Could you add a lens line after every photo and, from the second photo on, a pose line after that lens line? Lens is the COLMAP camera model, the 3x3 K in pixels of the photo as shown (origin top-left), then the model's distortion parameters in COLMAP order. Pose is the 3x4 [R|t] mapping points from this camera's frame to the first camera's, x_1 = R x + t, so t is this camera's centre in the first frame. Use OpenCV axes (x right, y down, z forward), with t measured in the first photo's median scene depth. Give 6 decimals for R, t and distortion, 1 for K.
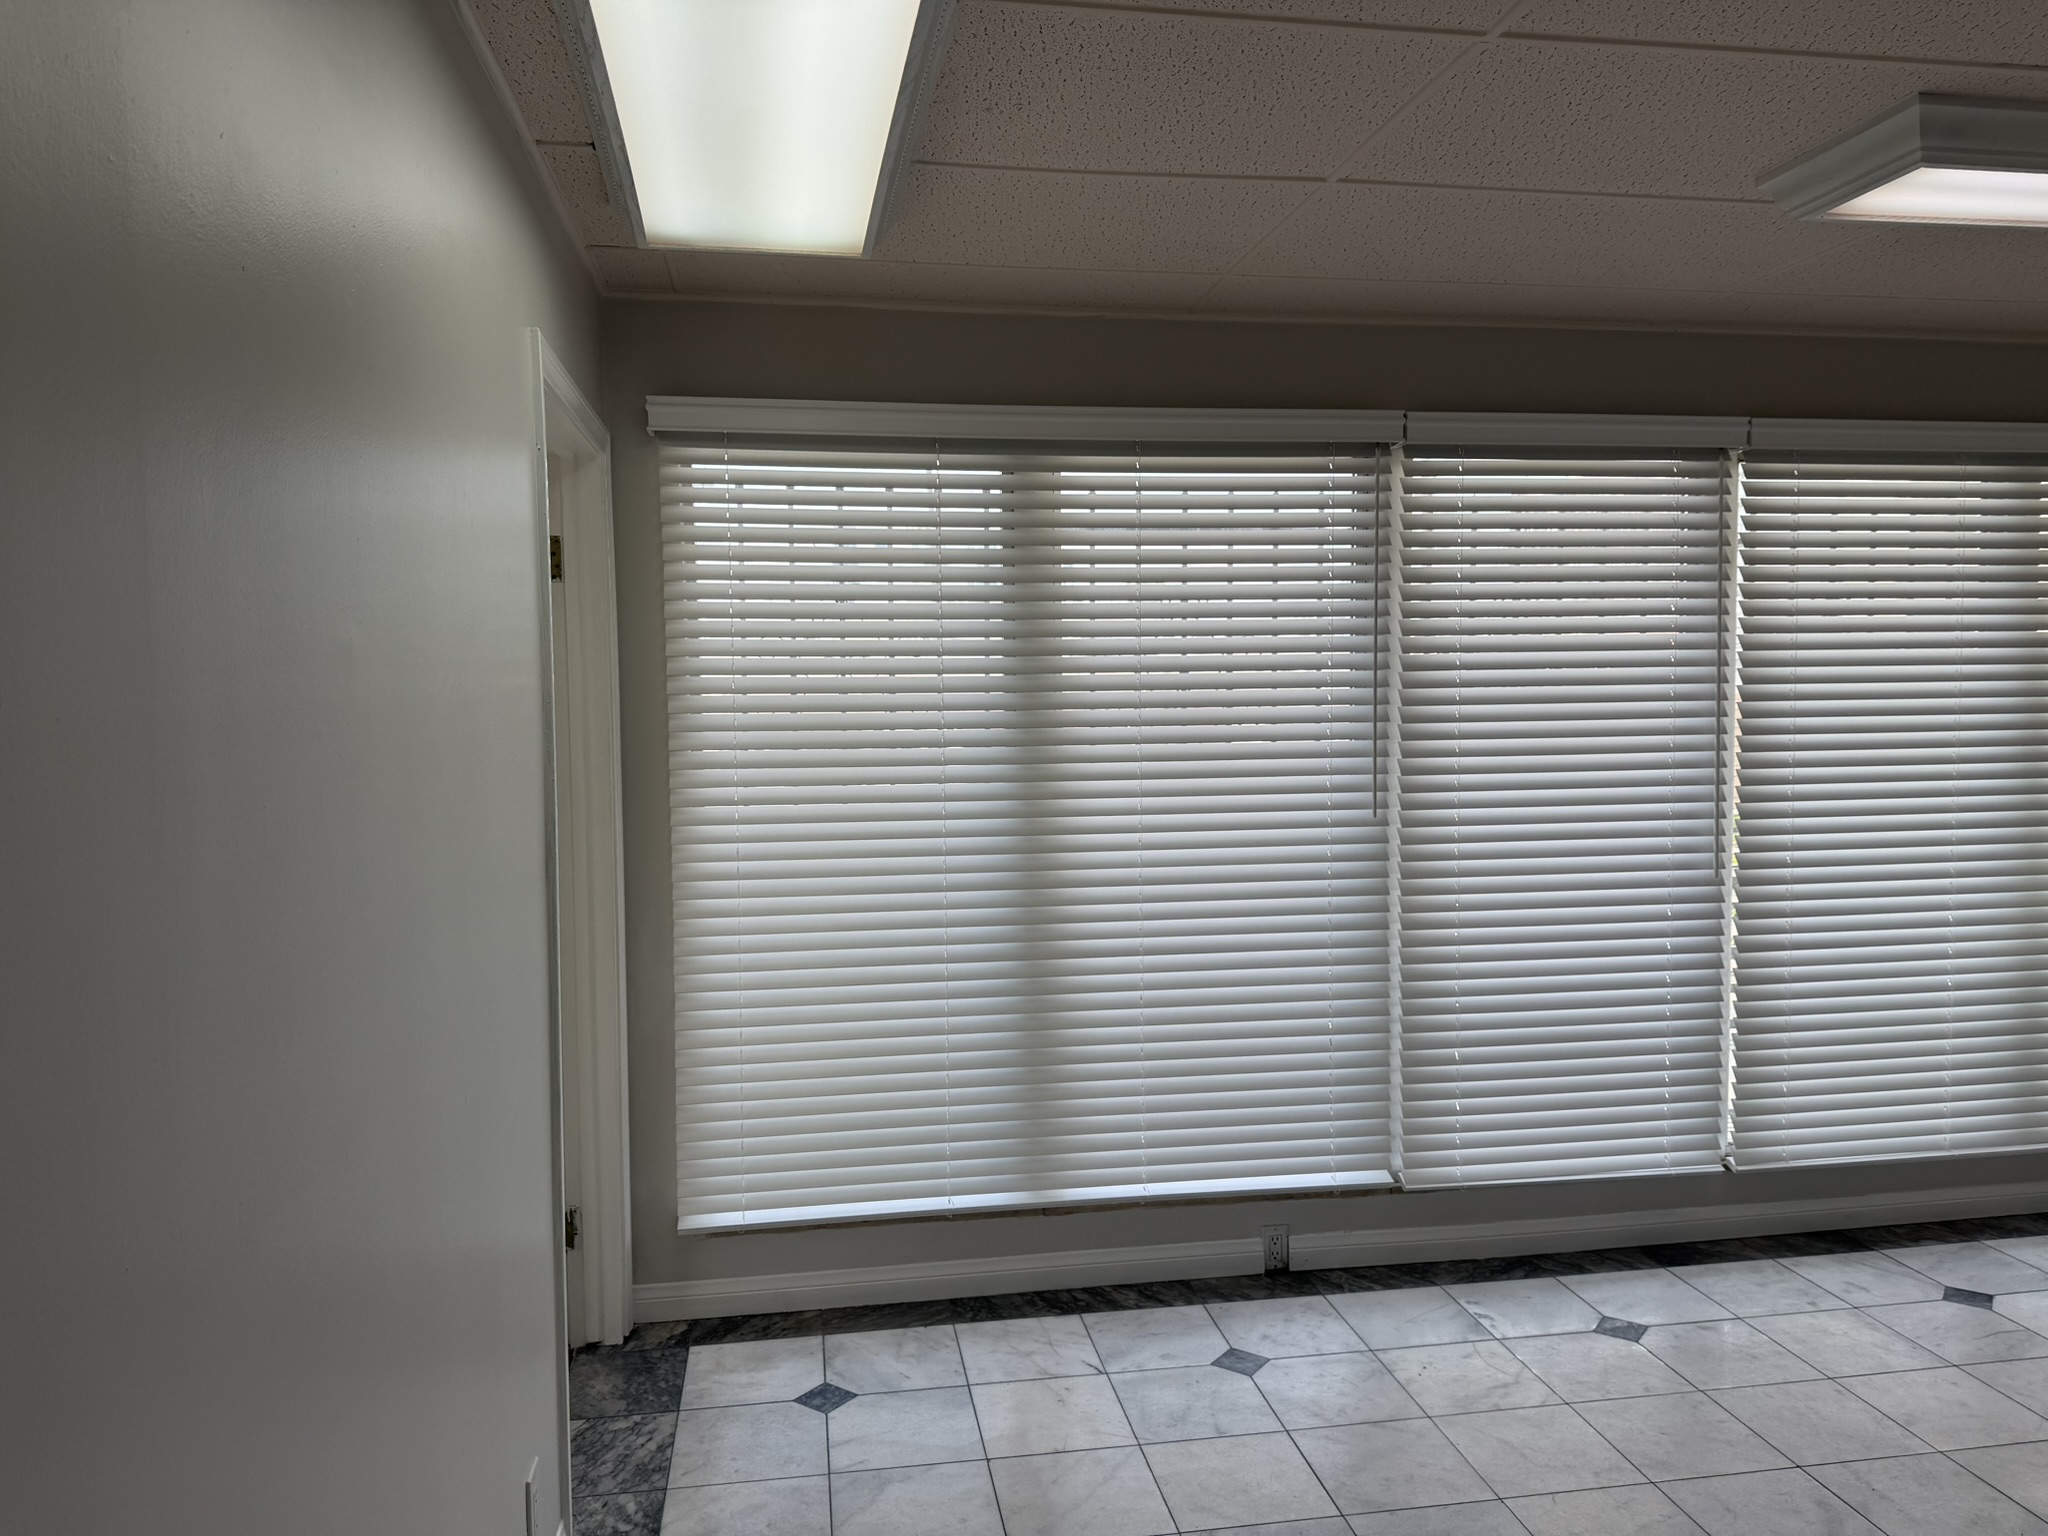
lens RADIAL K [[1442.9, 0, 1027.3], [0, 1442.9, 764.8], [0, 0, 1]] dist [0.037326, -0.049199]
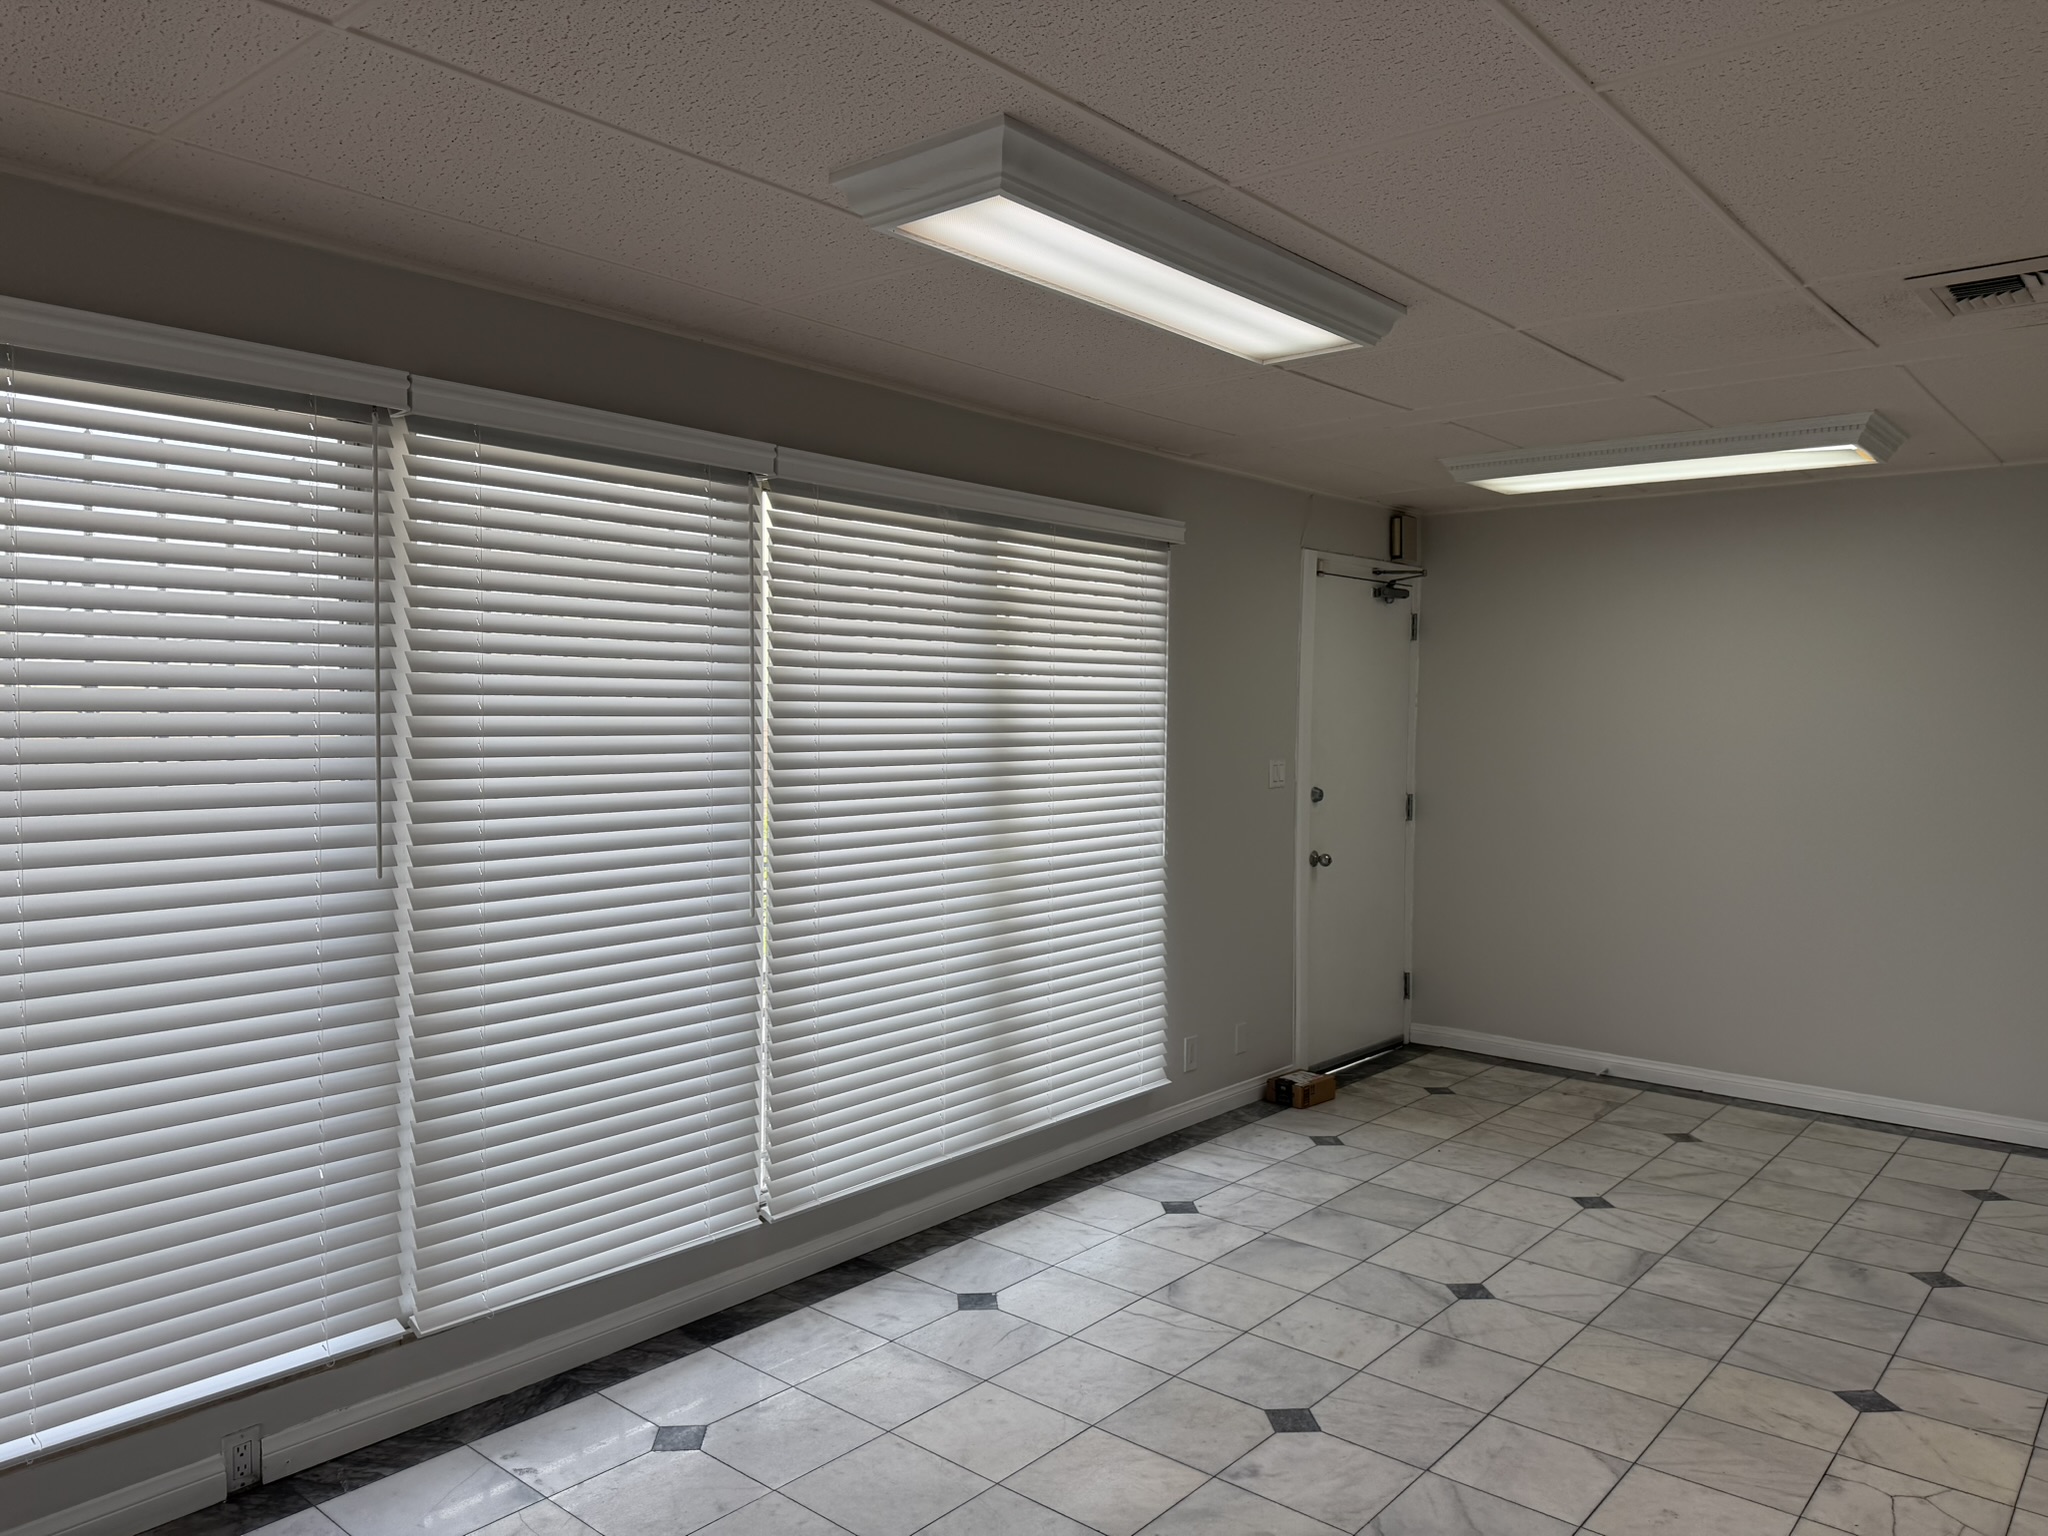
lens RADIAL K [[1442.9, 0, 1027.3], [0, 1442.9, 764.8], [0, 0, 1]] dist [0.037326, -0.049199]
pose [[0.762373, -0.007012, 0.647100, -0.002285], [0.016607, 0.999824, -0.008731, -0.012398], [-0.646925, 0.017403, 0.762355, 0.163334]]
